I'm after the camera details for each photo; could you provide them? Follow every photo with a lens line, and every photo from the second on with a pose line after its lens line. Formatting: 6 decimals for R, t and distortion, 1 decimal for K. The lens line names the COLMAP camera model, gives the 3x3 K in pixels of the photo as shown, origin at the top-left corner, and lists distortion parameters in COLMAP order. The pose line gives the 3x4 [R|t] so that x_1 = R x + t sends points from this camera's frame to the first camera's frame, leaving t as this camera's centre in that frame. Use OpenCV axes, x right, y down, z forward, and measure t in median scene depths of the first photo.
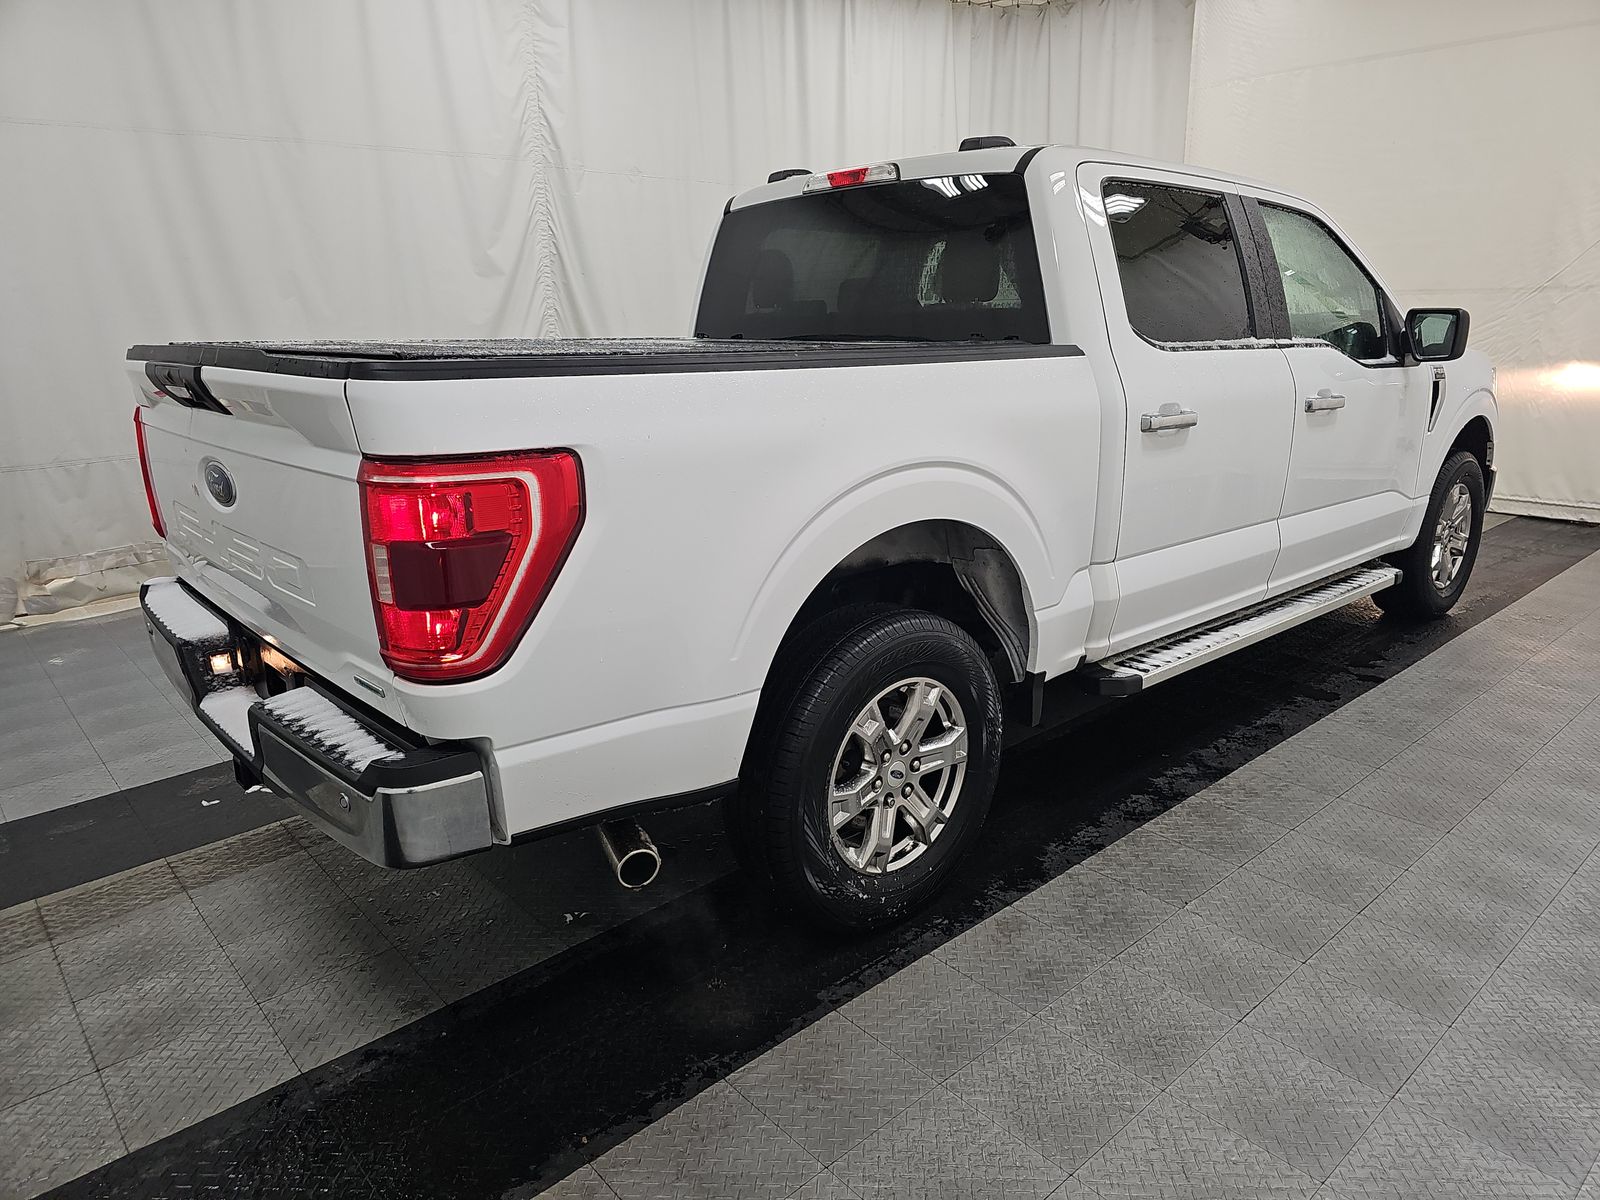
lens RADIAL K [[1053.5, 0, 798.1], [0, 1053.5, 602.3], [0, 0, 1]] dist [0.041251, -0.041845]
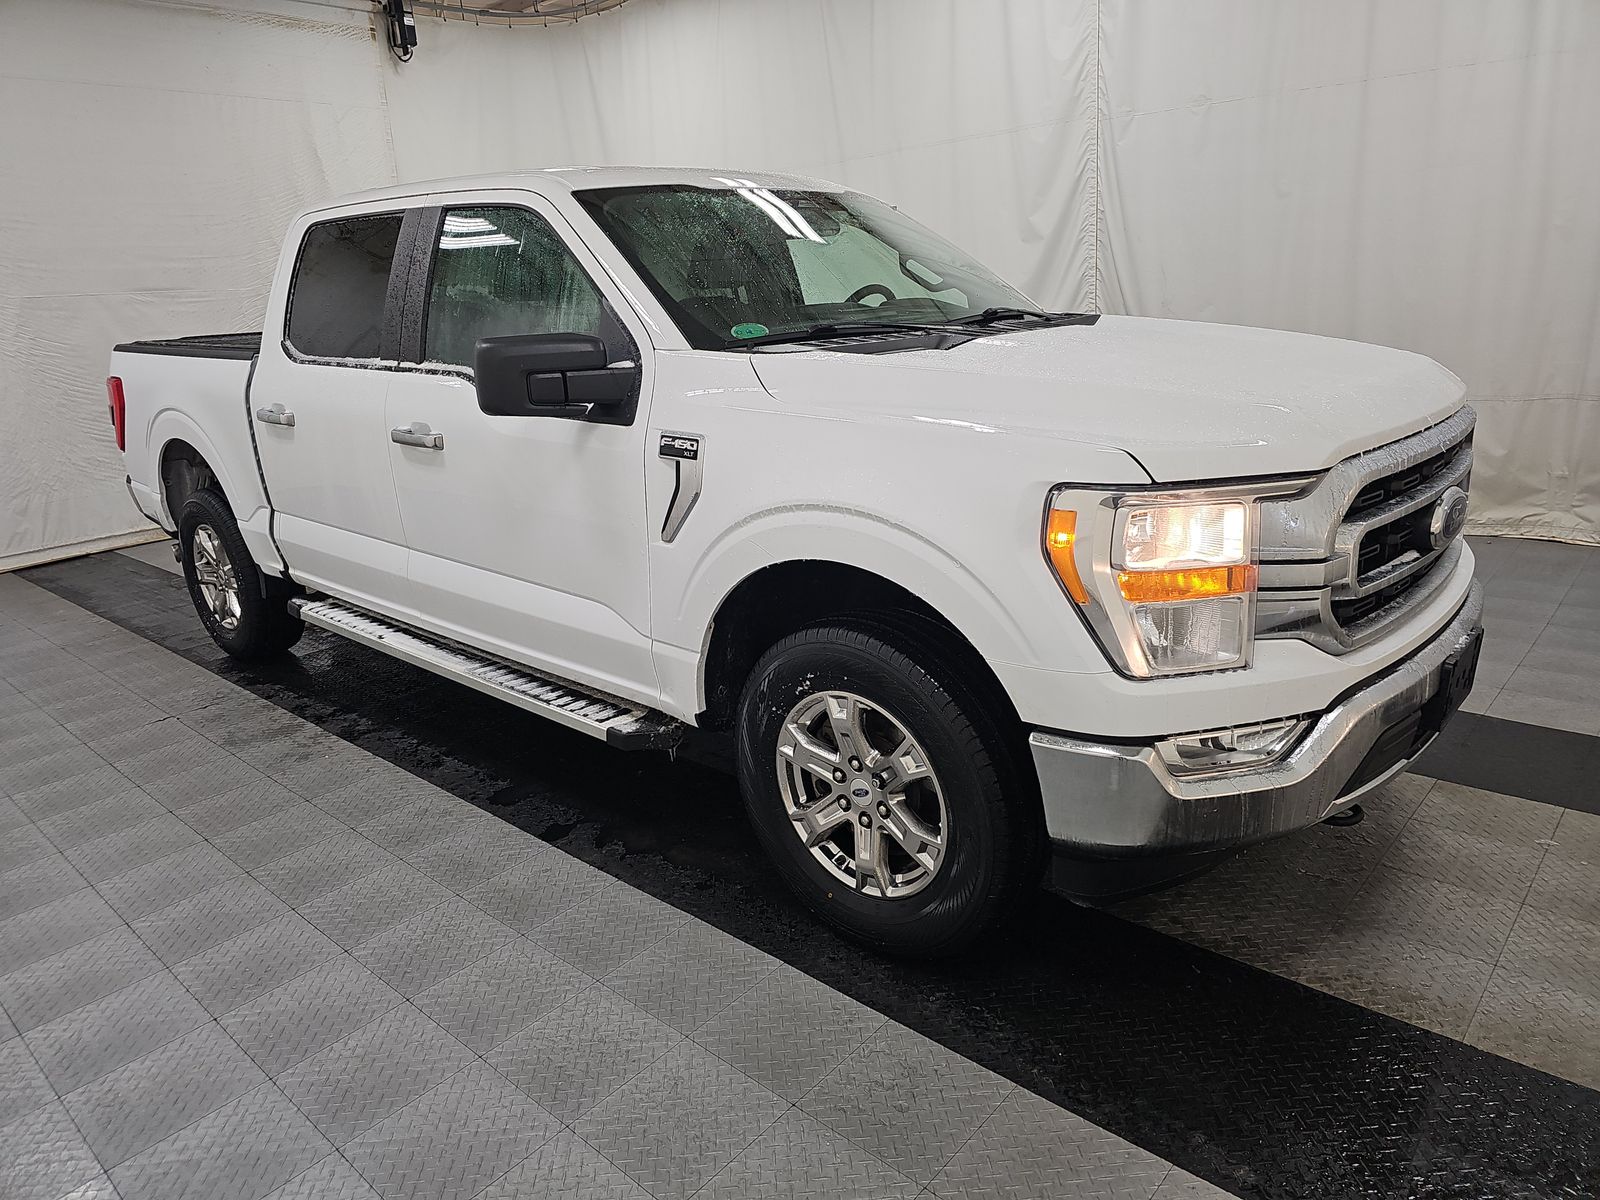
lens RADIAL K [[1053.5, 0, 797.9], [0, 1053.5, 600.4], [0, 0, 1]] dist [0.041251, -0.041845]
pose [[0.113674, 0.295318, -0.948613, 1.331814], [-0.215425, 0.939413, 0.266639, -0.344039], [0.969882, 0.174045, 0.170406, 1.113792]]
